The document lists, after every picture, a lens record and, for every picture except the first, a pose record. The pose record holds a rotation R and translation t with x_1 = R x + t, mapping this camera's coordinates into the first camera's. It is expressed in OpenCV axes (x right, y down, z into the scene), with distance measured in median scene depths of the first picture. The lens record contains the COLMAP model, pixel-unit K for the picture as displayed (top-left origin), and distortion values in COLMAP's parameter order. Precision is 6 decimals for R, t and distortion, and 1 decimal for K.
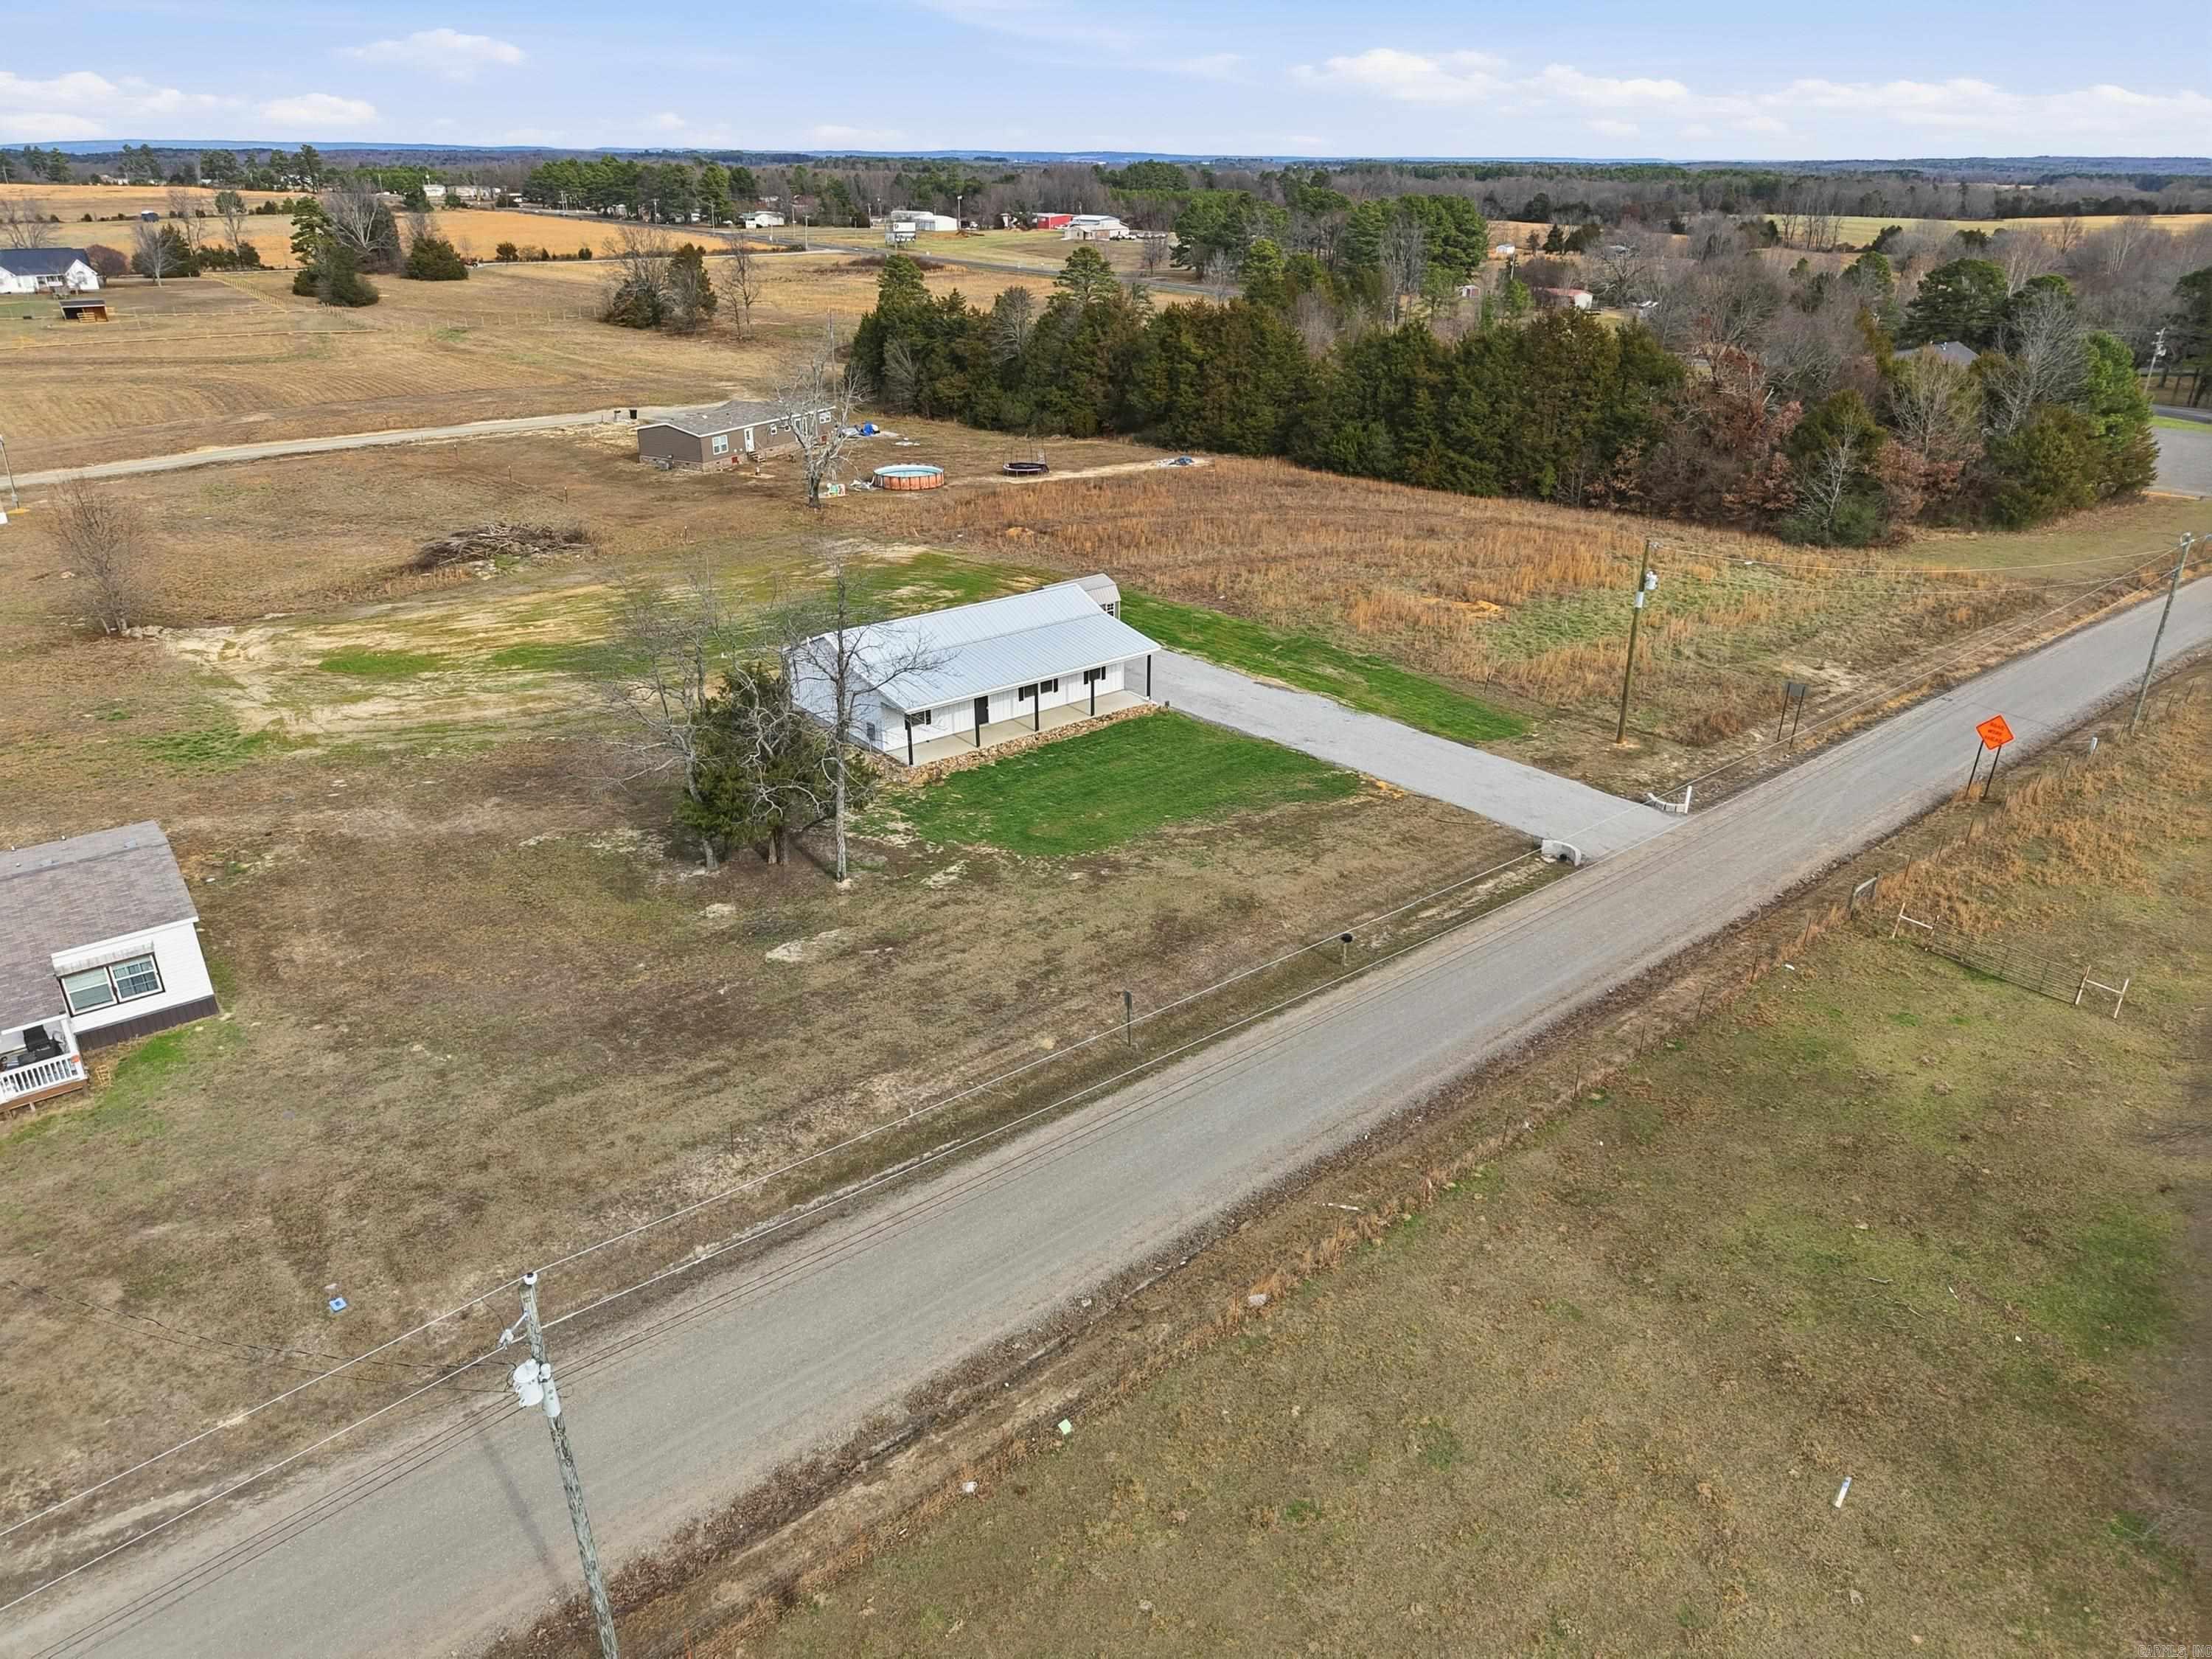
lens RADIAL K [[1467.4, 0, 1106.0], [0, 1467.4, 829.5], [0, 0, 1]] dist [0.056518, -0.099984]
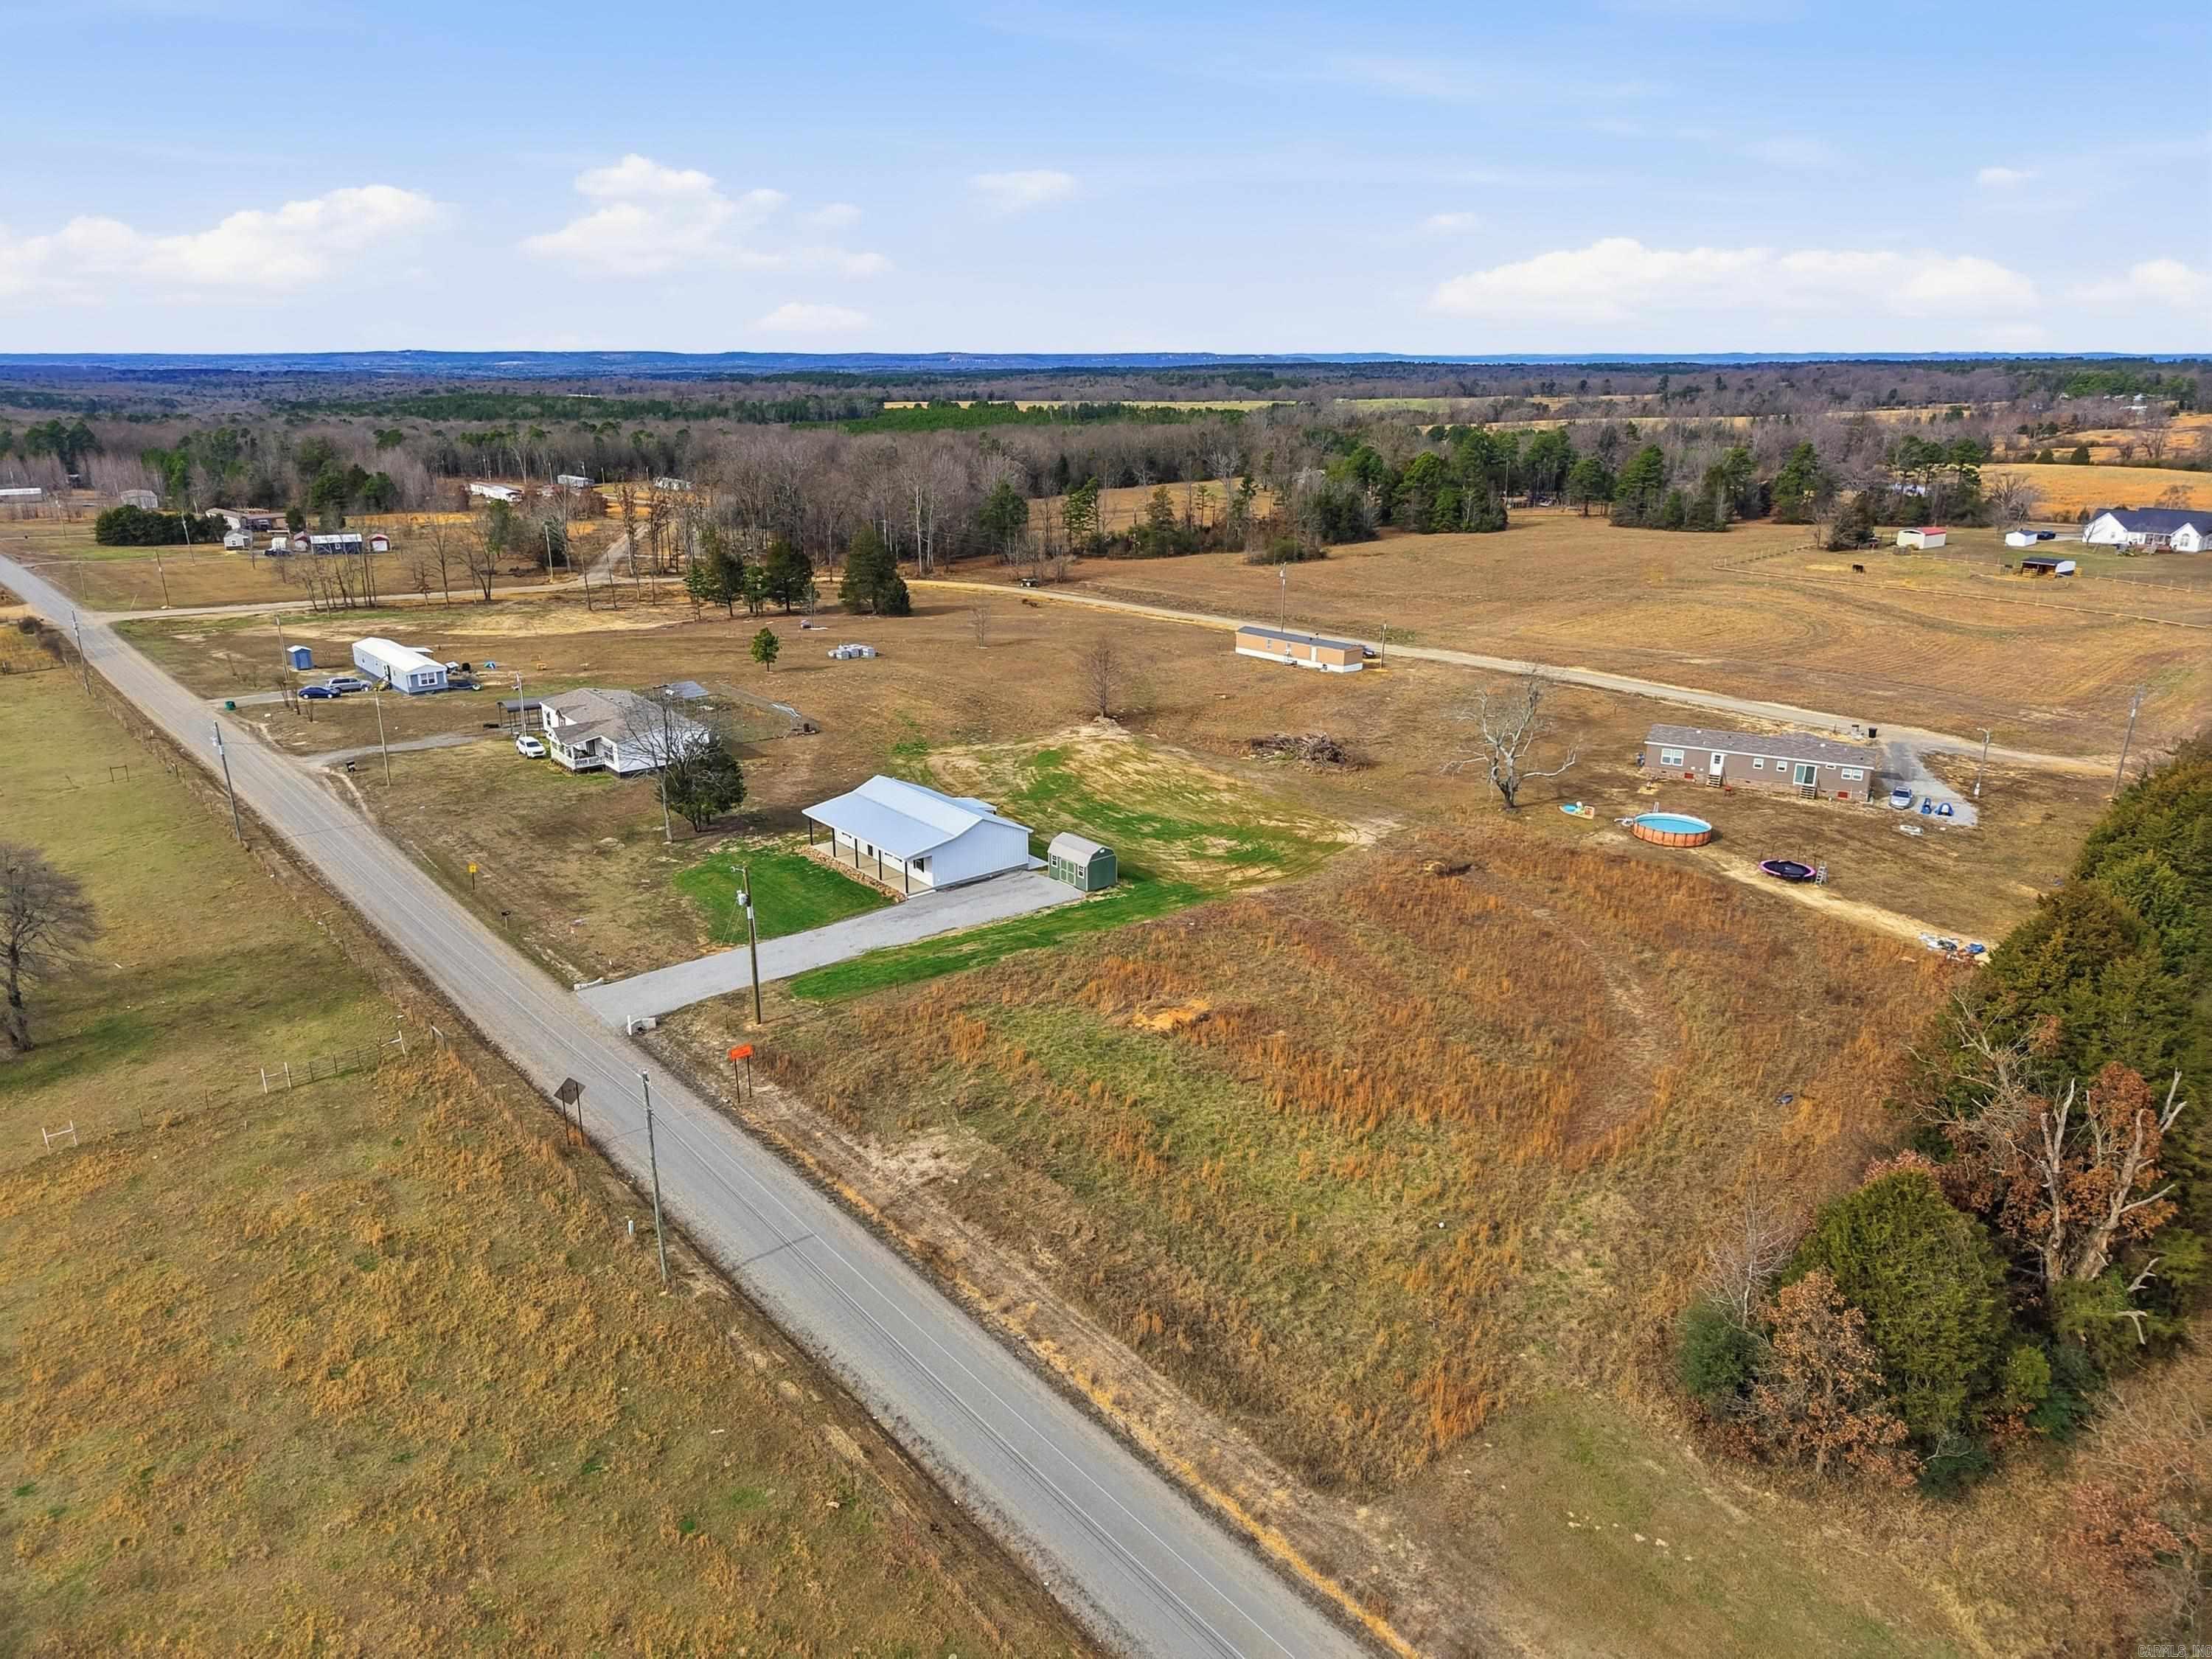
lens RADIAL K [[1467.4, 0, 1106.0], [0, 1467.4, 829.5], [0, 0, 1]] dist [0.056518, -0.099984]
pose [[0.002137, 0.297785, -0.954630, 1.439677], [-0.418291, 0.867371, 0.269630, -0.637803], [0.908311, 0.398737, 0.126414, 1.015493]]
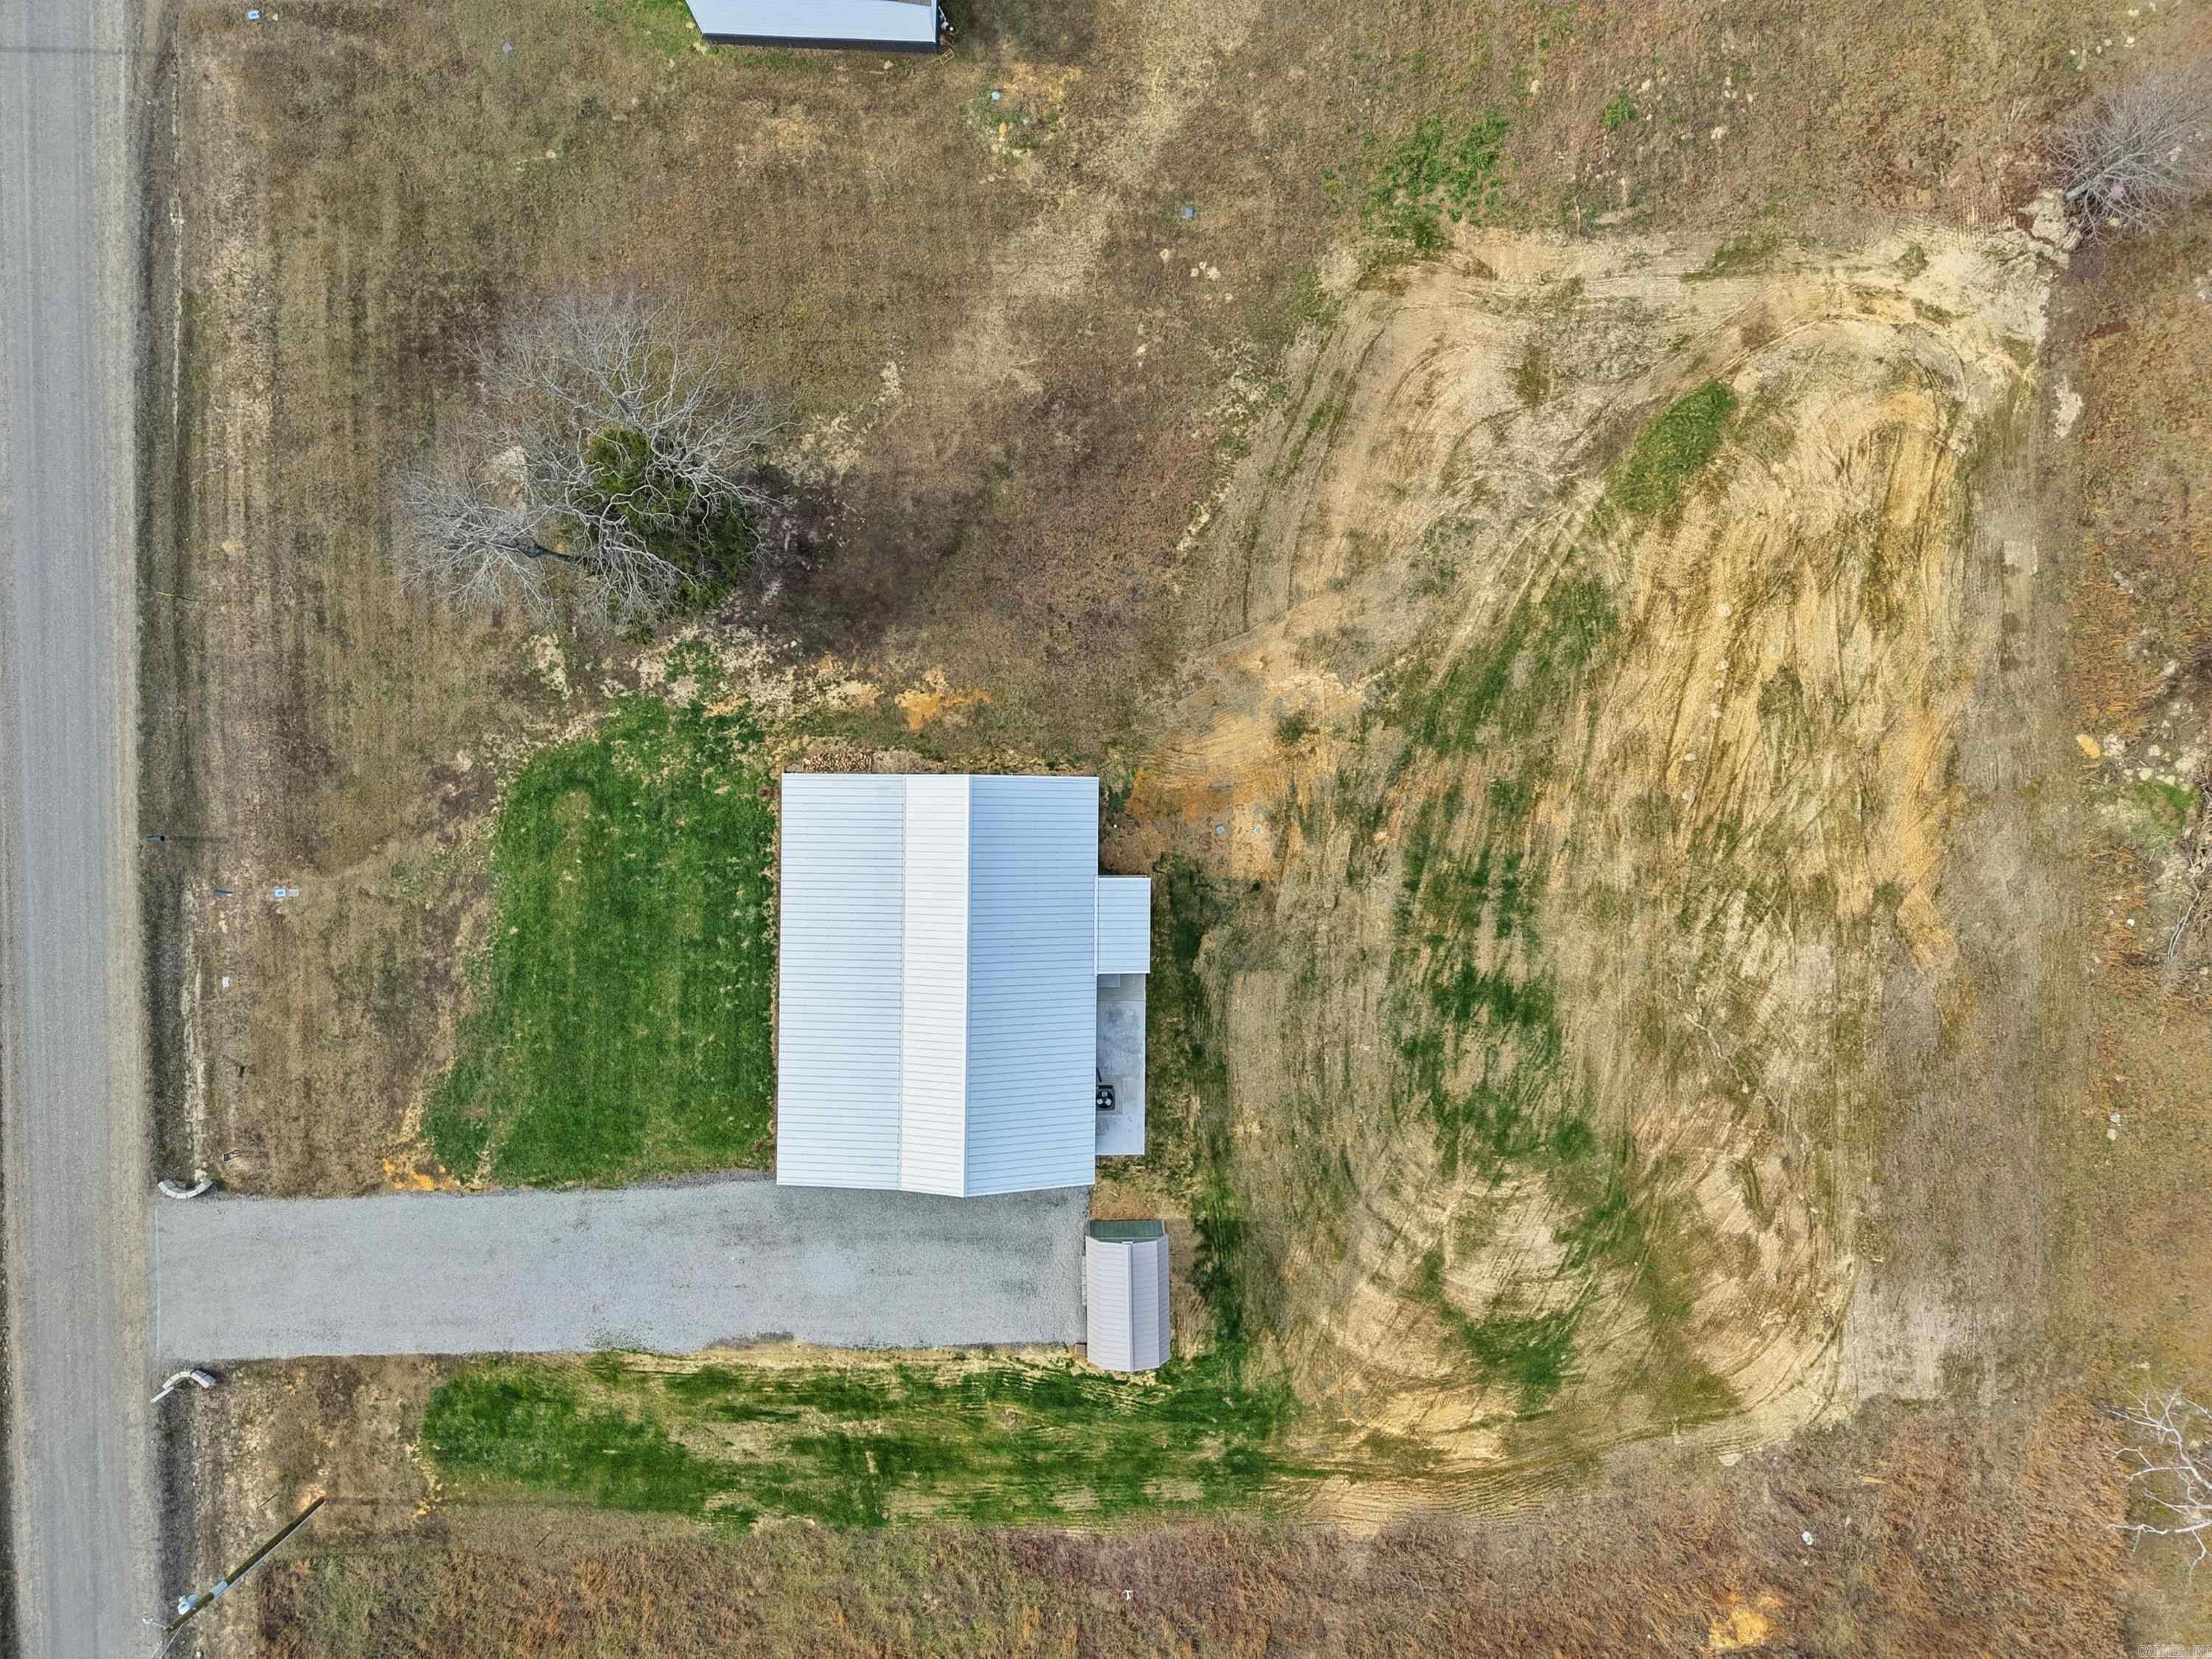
lens RADIAL K [[1522.8, 0, 1106.0], [0, 1522.8, 829.5], [0, 0, 1]] dist [0.006843, -0.000939]
pose [[-0.637929, 0.770031, -0.009933, -0.200662], [-0.333551, -0.264658, 0.904820, -0.843017], [0.694111, 0.580524, 0.425678, 0.706978]]
